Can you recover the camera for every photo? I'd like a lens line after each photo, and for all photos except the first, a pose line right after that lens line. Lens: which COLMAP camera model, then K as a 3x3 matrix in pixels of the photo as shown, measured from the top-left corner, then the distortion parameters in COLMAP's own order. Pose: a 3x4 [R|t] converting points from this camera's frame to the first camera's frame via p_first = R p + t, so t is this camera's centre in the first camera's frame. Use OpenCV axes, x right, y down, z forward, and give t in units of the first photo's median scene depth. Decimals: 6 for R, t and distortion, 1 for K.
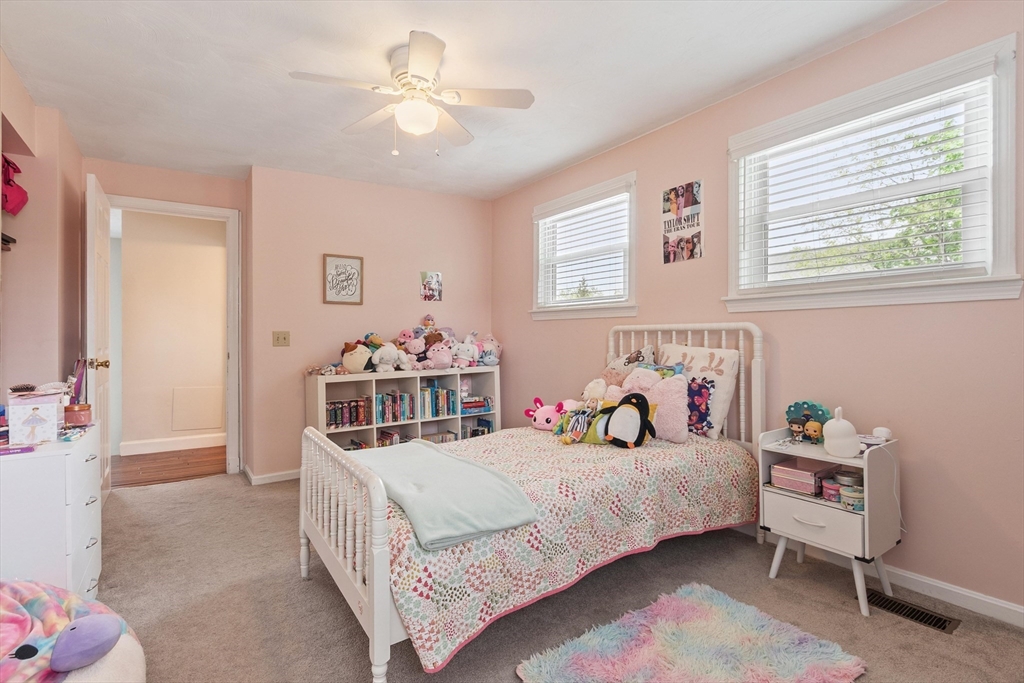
lens RADIAL K [[480.4, 0, 511.0], [0, 480.4, 337.1], [0, 0, 1]] dist [-0.004429, 0.000661]
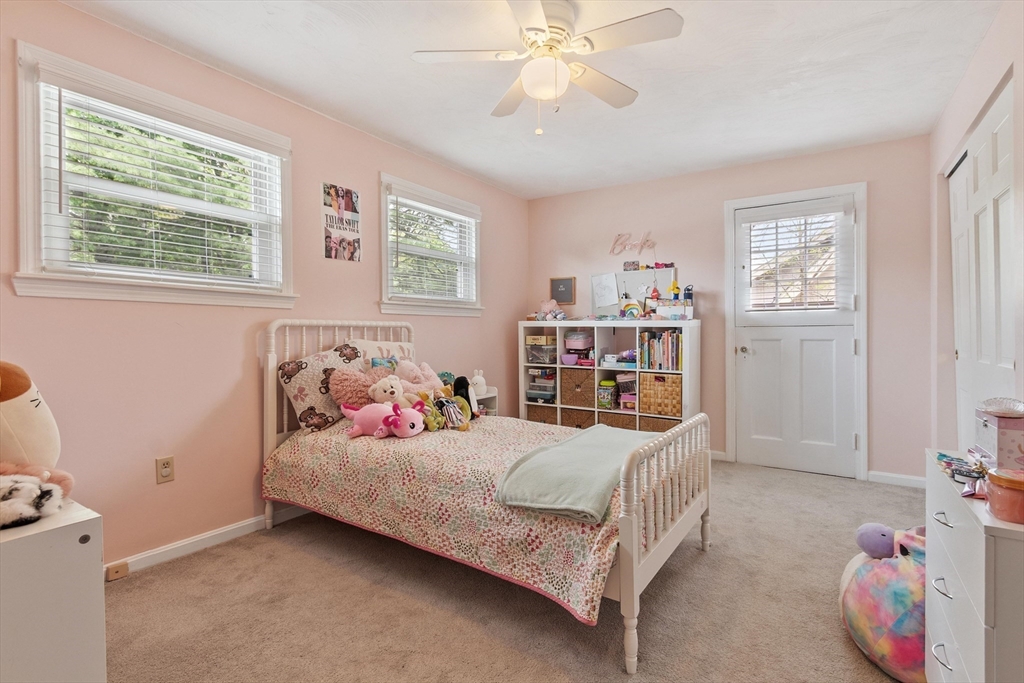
lens RADIAL K [[480.4, 0, 511.0], [0, 480.4, 336.7], [0, 0, 1]] dist [-0.004429, 0.000661]
pose [[-0.368782, -0.007784, 0.929483, -0.759242], [0.000216, 0.999964, 0.008459, -0.000707], [-0.929516, 0.003320, -0.368767, 1.056578]]
